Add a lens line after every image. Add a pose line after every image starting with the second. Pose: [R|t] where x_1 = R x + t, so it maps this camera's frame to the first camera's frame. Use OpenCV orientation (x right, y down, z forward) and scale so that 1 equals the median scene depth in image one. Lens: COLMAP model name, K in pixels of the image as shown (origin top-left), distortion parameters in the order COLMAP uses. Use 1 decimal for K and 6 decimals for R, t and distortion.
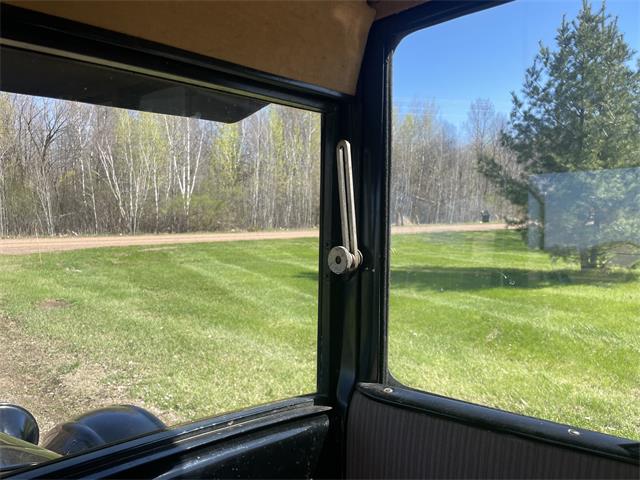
lens RADIAL K [[480.1, 0, 321.6], [0, 480.1, 253.0], [0, 0, 1]] dist [0.076054, -0.140198]
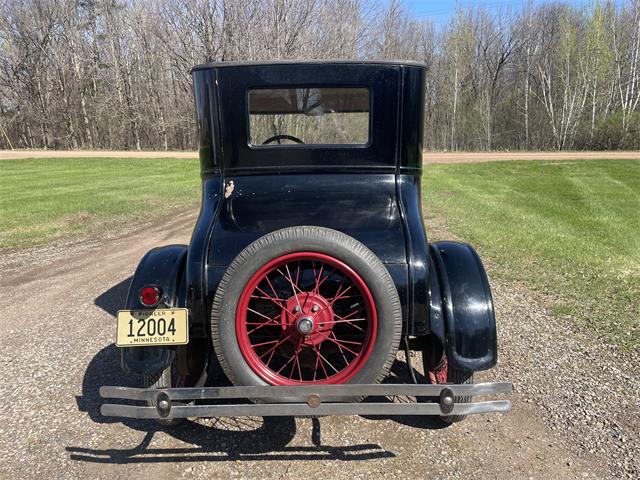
lens RADIAL K [[485.3, 0, 320.0], [0, 485.3, 240.0], [0, 0, 1]] dist [0.106921, -0.138682]
pose [[0.650065, 0.159440, -0.742963, 0.255265], [-0.059986, 0.985456, 0.158994, 0.023849], [0.757507, -0.058789, 0.650174, -0.222966]]
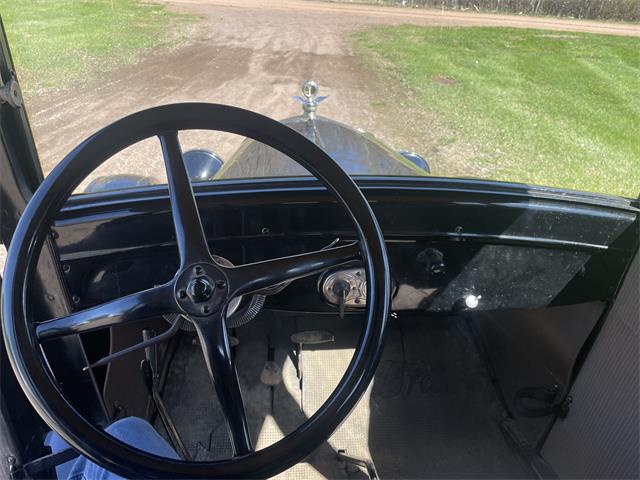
lens RADIAL K [[485.3, 0, 320.0], [0, 485.3, 240.0], [0, 0, 1]] dist [0.106921, -0.138682]
pose [[0.731383, 0.365277, -0.575892, 0.011233], [-0.117836, 0.899445, 0.420848, -0.005138], [0.671710, -0.239941, 0.700881, -0.042601]]
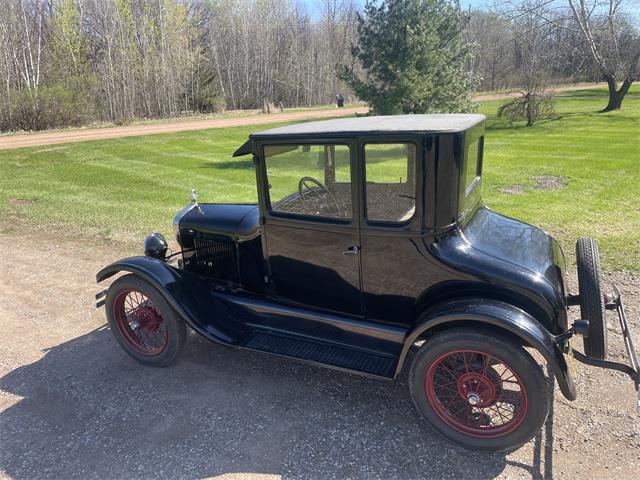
lens RADIAL K [[485.3, 0, 320.0], [0, 485.3, 240.0], [0, 0, 1]] dist [0.106921, -0.138682]
pose [[0.958216, -0.112361, 0.263054, -0.118547], [0.054754, 0.974664, 0.216870, -0.026852], [-0.280757, -0.193405, 0.940091, -0.332643]]
